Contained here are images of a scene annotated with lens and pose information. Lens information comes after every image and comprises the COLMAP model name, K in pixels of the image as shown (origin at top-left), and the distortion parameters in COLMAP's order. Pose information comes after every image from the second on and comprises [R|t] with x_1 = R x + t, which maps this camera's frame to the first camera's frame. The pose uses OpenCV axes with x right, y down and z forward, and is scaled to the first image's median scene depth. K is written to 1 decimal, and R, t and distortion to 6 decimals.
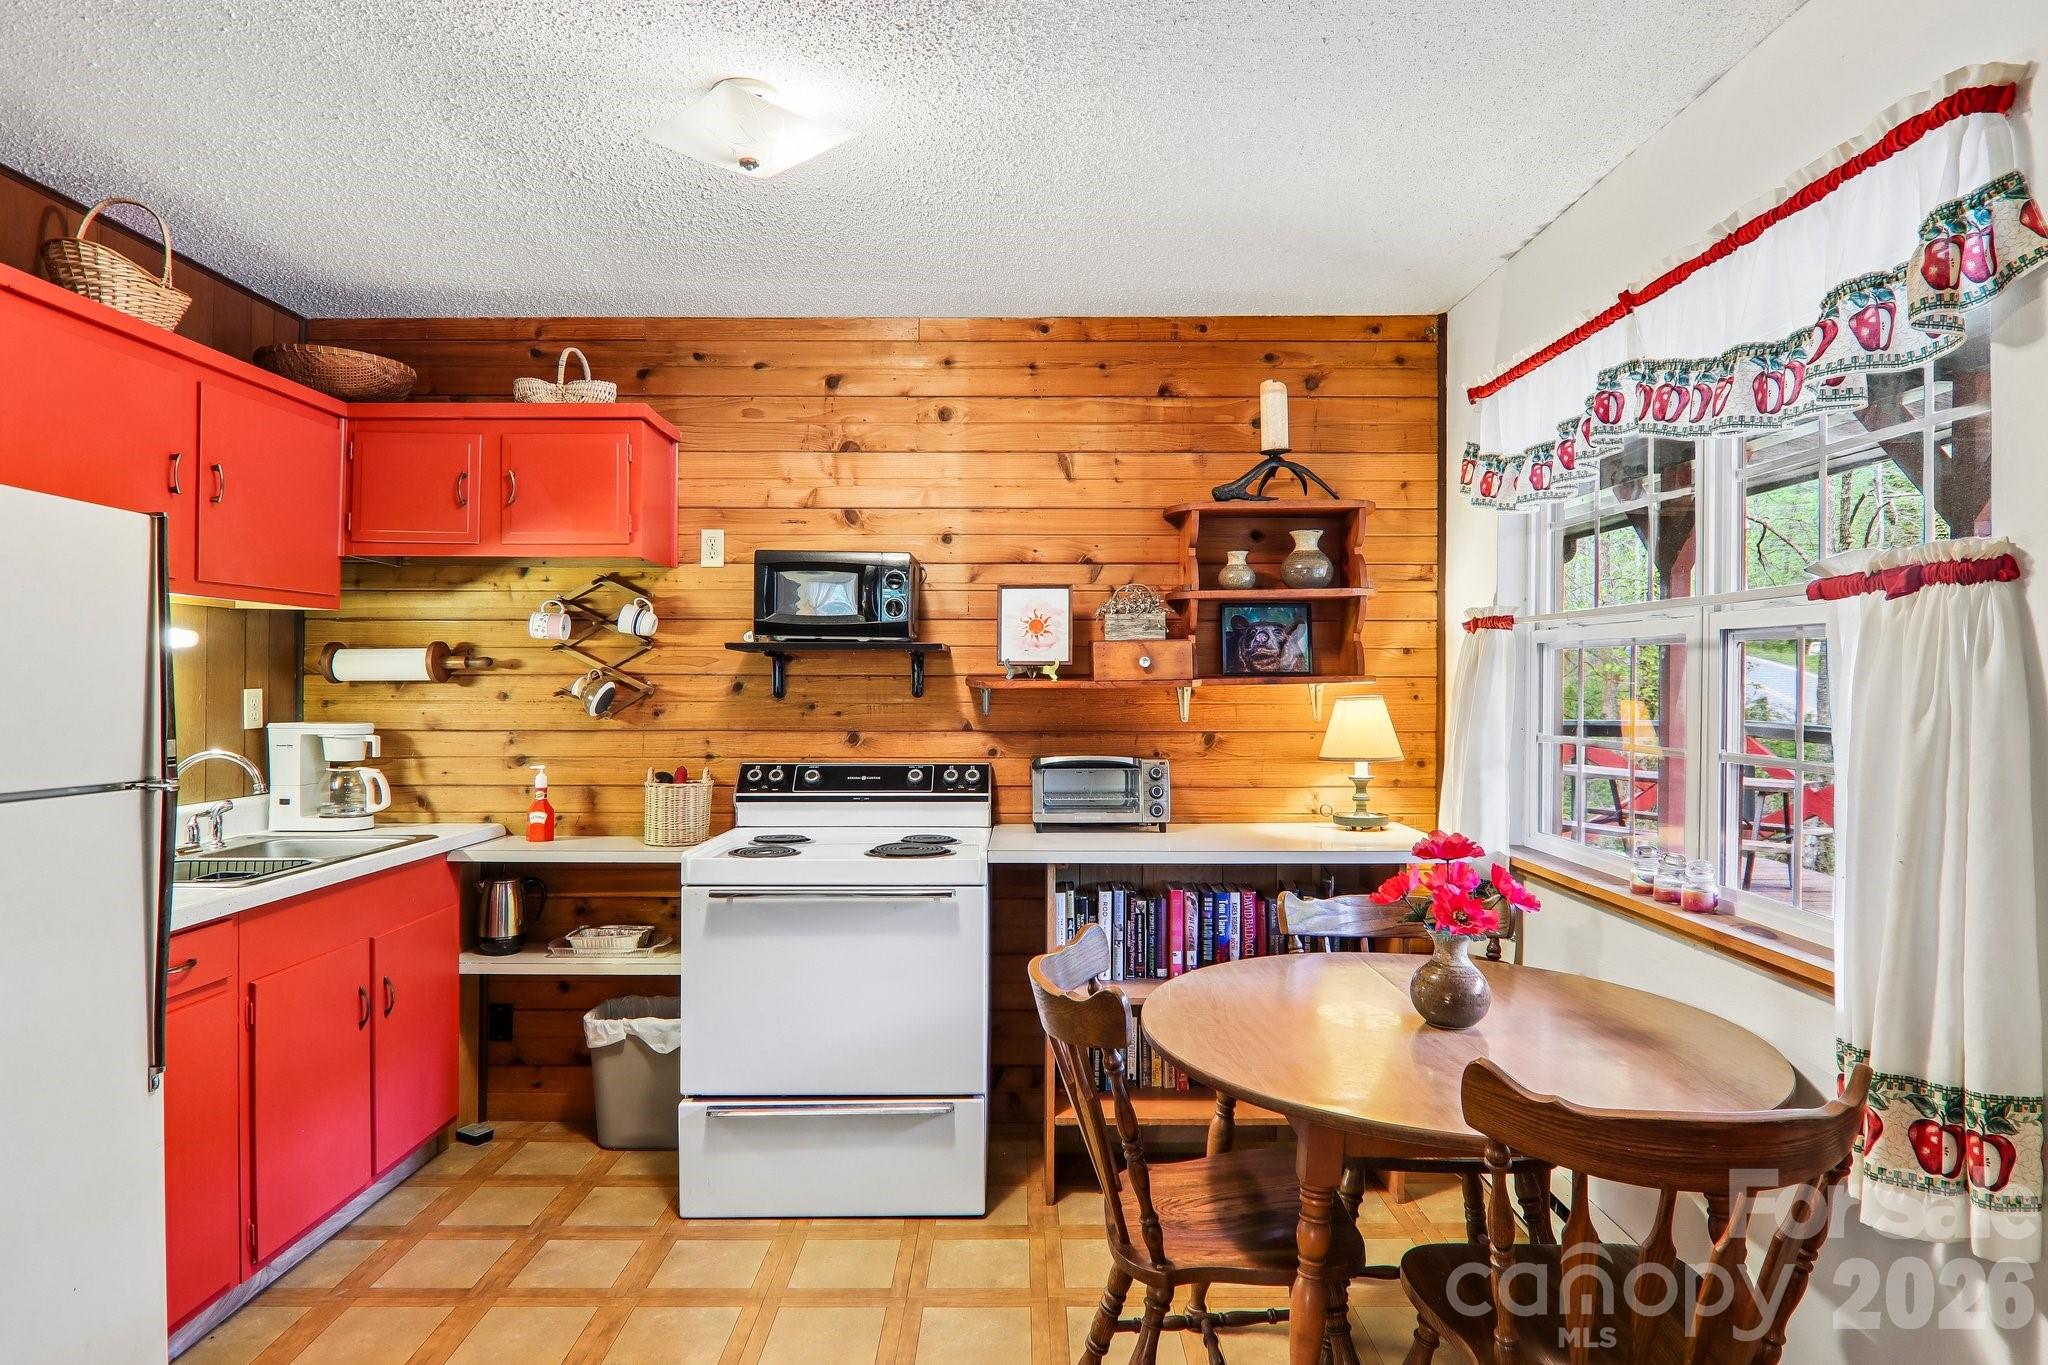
lens RADIAL K [[1174.8, 0, 1030.3], [0, 1174.8, 679.9], [0, 0, 1]] dist [-0.000746, -0.014896]
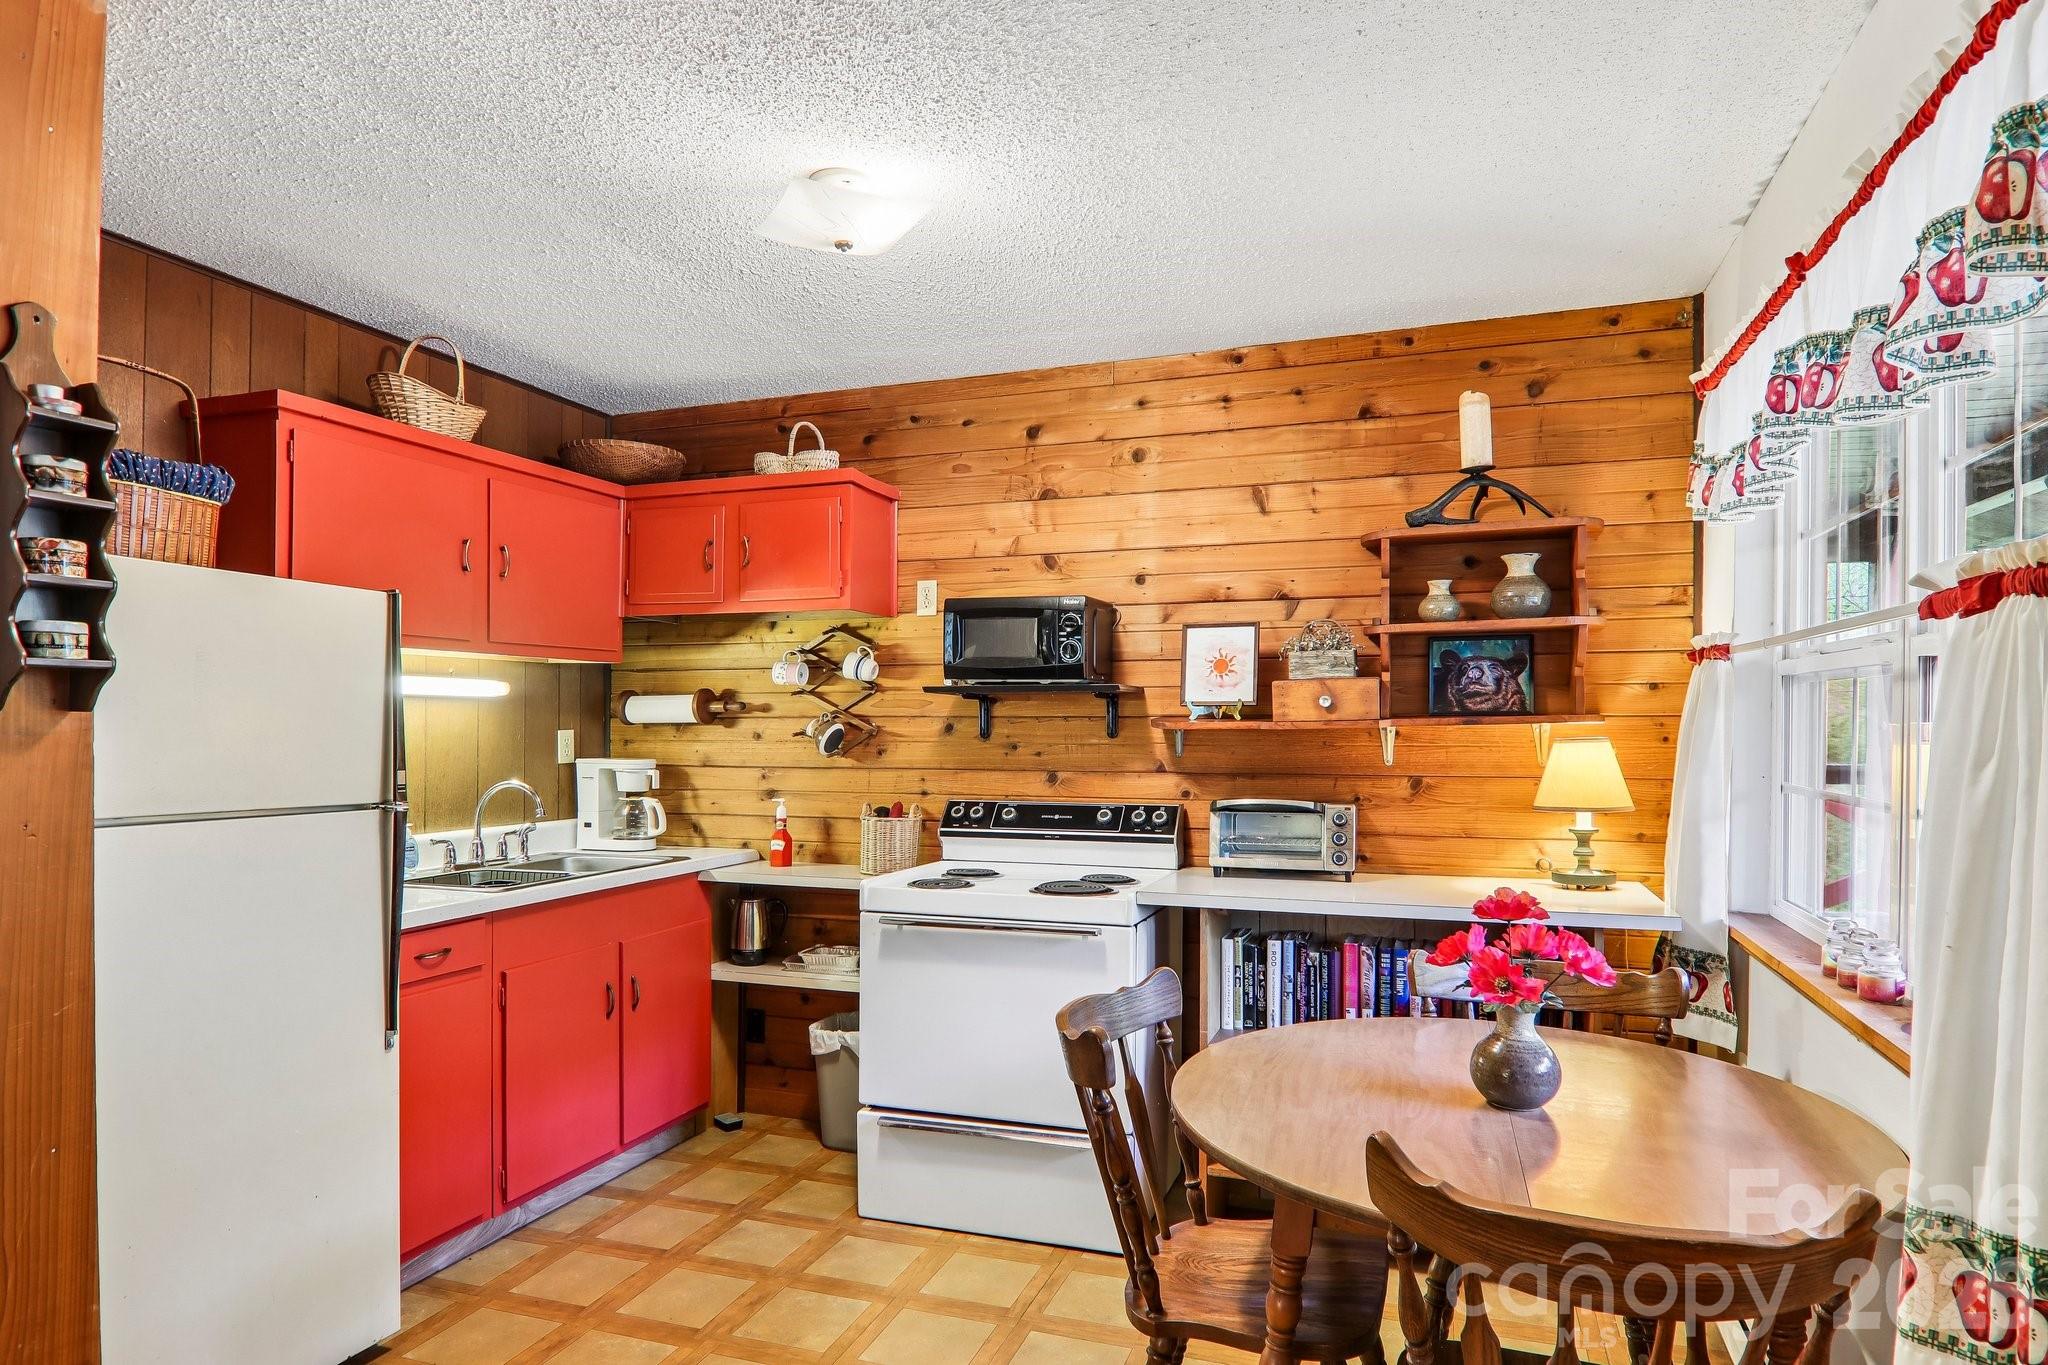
lens RADIAL K [[1174.8, 0, 973.7], [0, 1174.8, 725.8], [0, 0, 1]] dist [-0.000746, -0.014896]
pose [[0.941852, -0.001429, -0.336026, 0.139385], [0.002818, 0.999989, 0.003646, 0.000145], [0.336018, -0.004381, 0.941846, 0.010252]]
